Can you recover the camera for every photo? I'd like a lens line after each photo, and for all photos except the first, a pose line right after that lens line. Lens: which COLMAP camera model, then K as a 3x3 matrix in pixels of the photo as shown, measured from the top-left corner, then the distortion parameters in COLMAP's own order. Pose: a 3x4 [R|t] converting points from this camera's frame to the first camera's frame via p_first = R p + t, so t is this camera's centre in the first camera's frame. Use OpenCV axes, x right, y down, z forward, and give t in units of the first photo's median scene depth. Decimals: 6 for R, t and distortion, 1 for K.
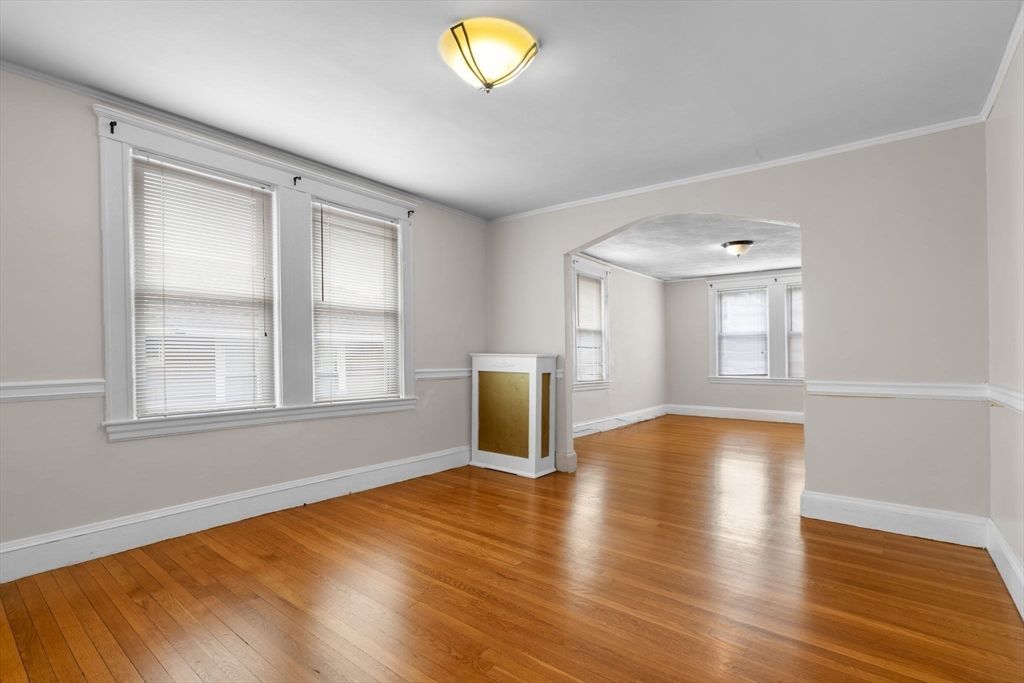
lens RADIAL K [[488.7, 0, 511.0], [0, 488.7, 357.0], [0, 0, 1]] dist [-0.002063, -0.000222]
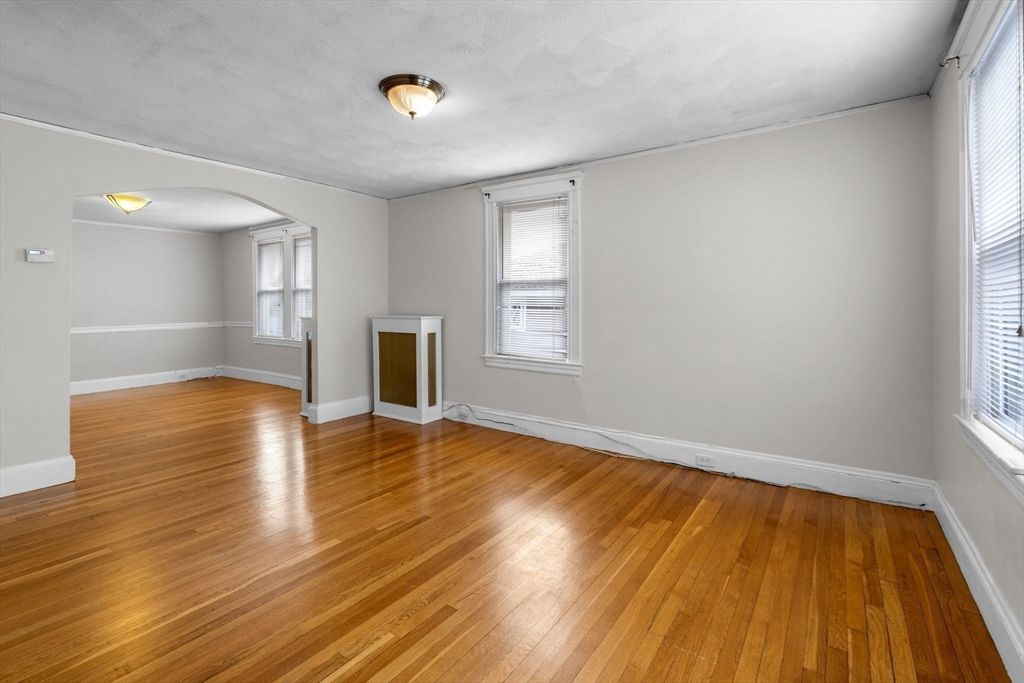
lens RADIAL K [[466.1, 0, 514.9], [0, 466.1, 313.7], [0, 0, 1]] dist [0.000348, 0.000058]
pose [[0.057630, 0.012446, -0.998260, 0.711520], [-0.010200, 0.999877, 0.011877, -0.016287], [0.998286, 0.009498, 0.057750, 0.831406]]
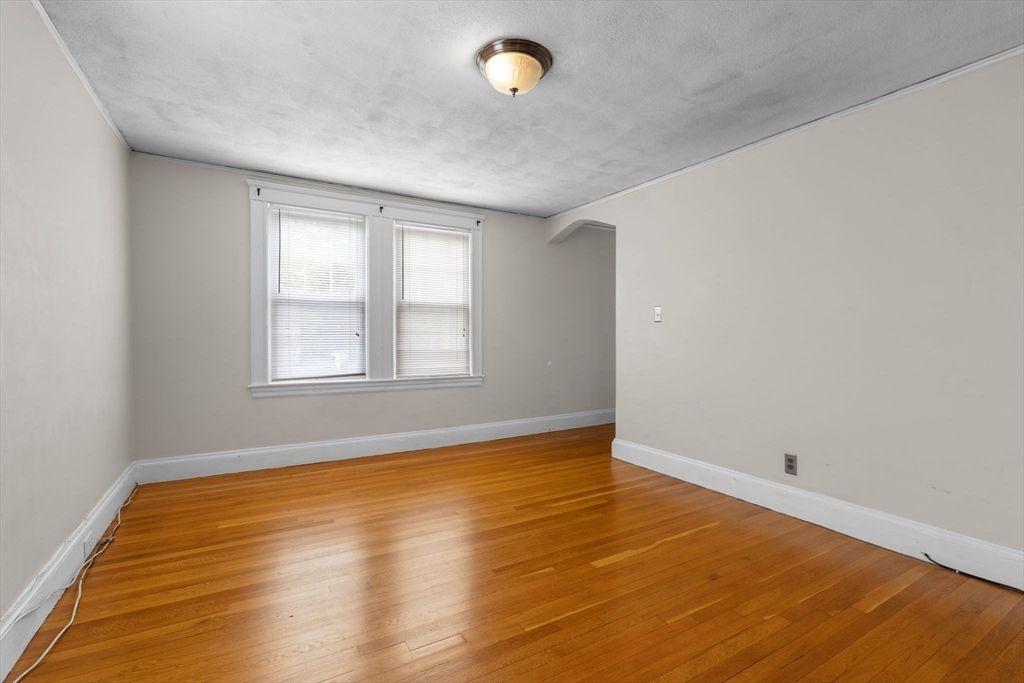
lens RADIAL K [[465.7, 0, 512.6], [0, 465.7, 334.8], [0, 0, 1]] dist [-0.002171, 0.000070]
pose [[0.363026, 0.004936, 0.931766, 0.087183], [0.004155, 0.999967, -0.006916, -0.004936], [-0.931770, 0.006382, 0.362994, 0.669251]]
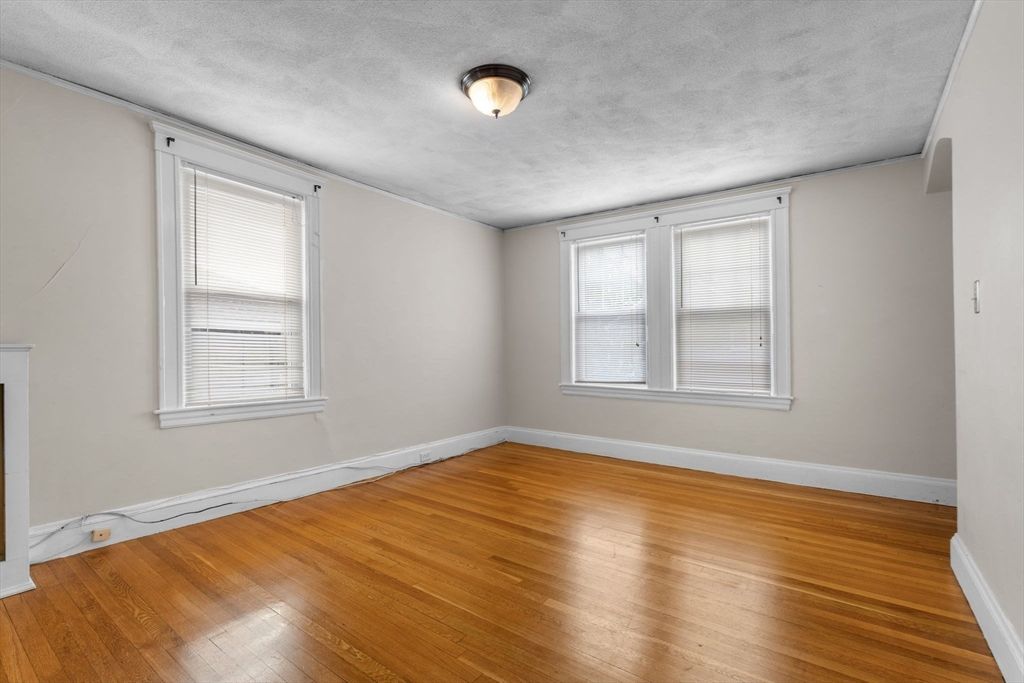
lens RADIAL K [[464.6, 0, 510.4], [0, 464.6, 351.3], [0, 0, 1]] dist [0.000401, 0.000333]
pose [[0.999573, 0.003736, 0.028976, 0.360148], [-0.003700, 0.999992, -0.001263, -0.000260], [-0.028981, 0.001155, 0.999579, 0.463859]]
